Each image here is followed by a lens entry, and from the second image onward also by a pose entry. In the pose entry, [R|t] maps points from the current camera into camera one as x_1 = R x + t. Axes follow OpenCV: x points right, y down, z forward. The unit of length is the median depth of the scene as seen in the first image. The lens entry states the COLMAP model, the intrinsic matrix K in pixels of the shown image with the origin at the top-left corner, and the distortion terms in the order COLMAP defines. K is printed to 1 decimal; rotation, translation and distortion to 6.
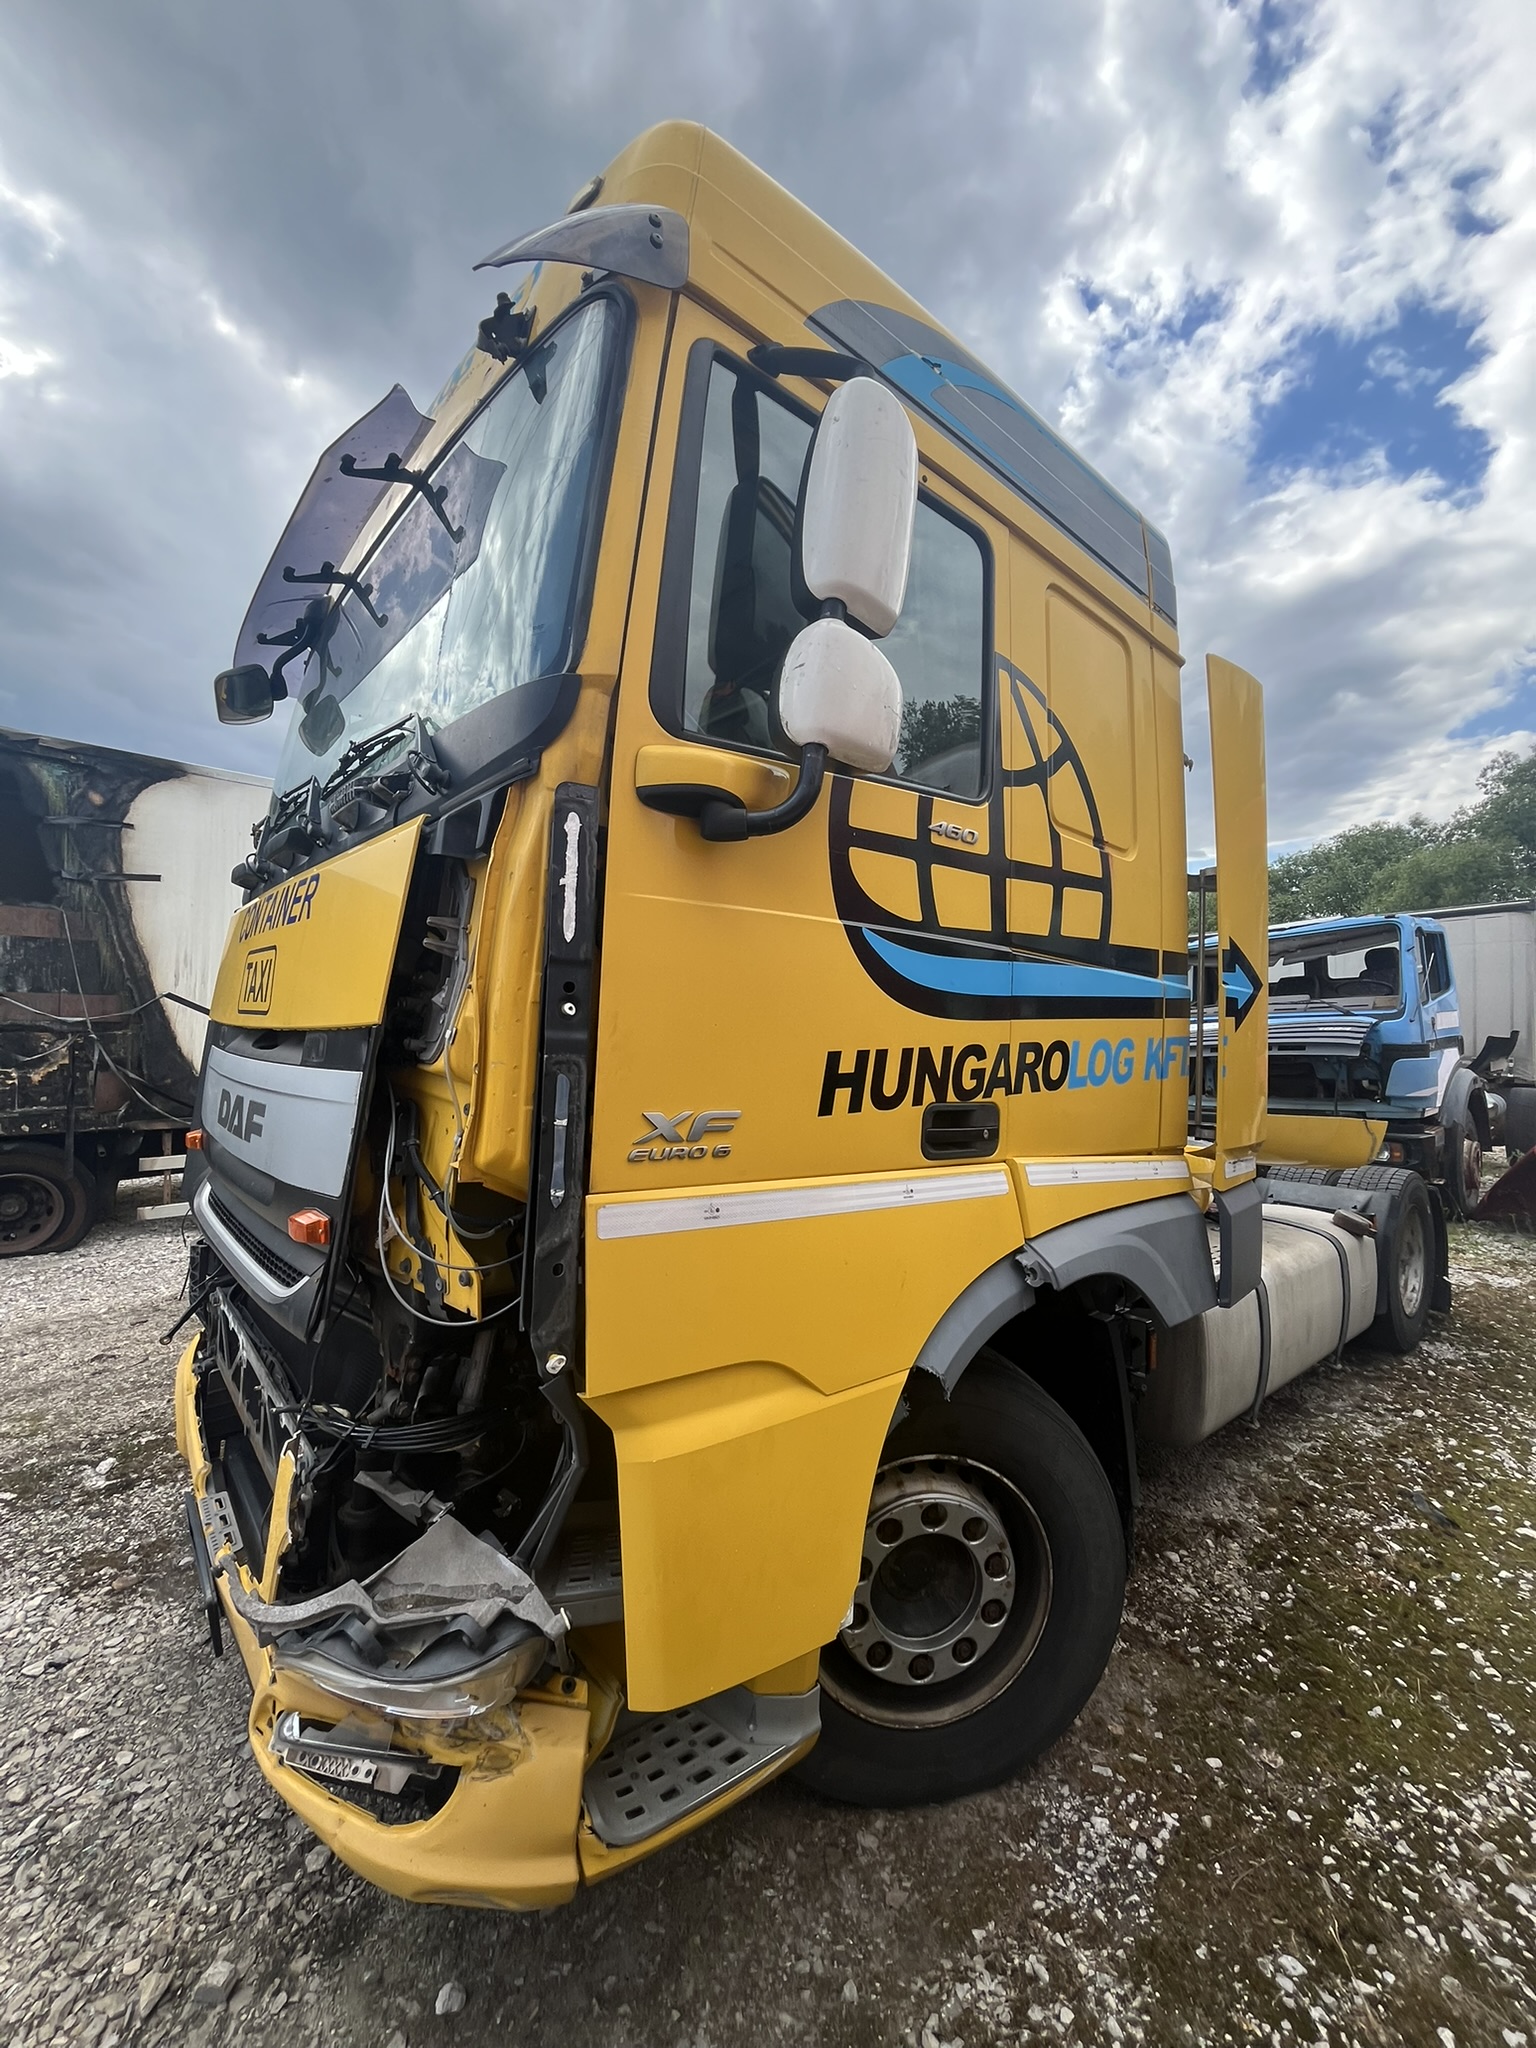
lens RADIAL K [[823.0, 0, 768.0], [0, 823.0, 1024.0], [0, 0, 1]] dist [-0.000231, 0.000022]
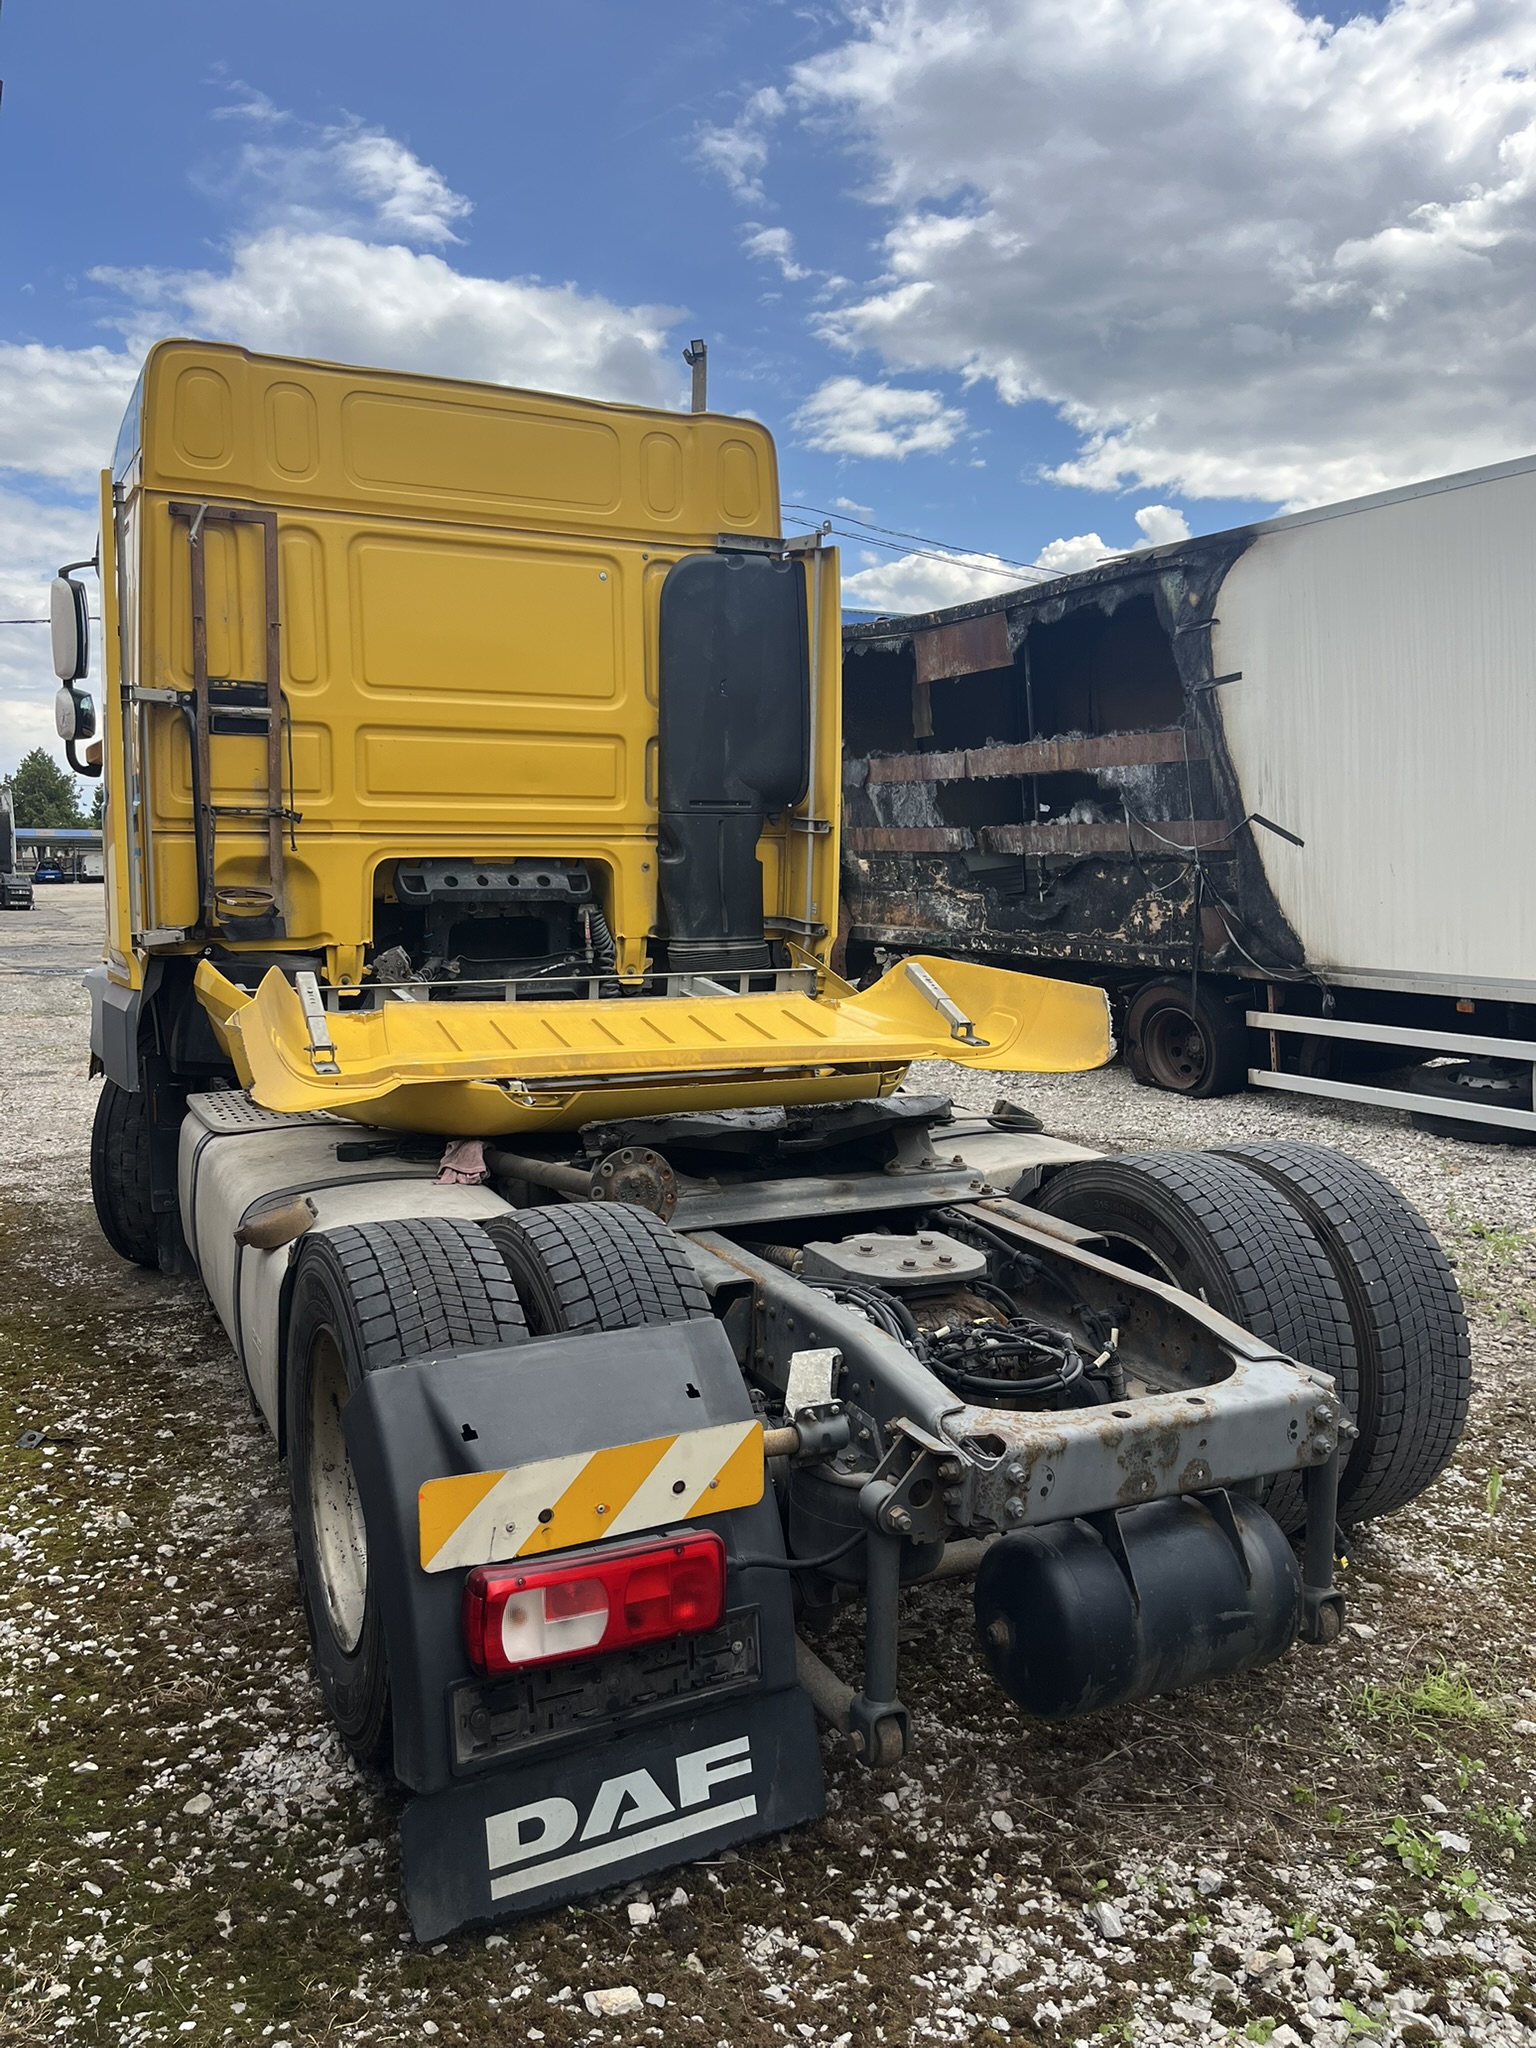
lens RADIAL K [[1559.2, 0, 768.0], [0, 1559.2, 1024.0], [0, 0, 1]] dist [0.006815, 0.002514]
pose [[-0.233506, 0.090717, -0.968114, 0.998514], [-0.002075, 0.995590, 0.093792, 0.028454], [0.972353, 0.023910, -0.232288, 0.973912]]
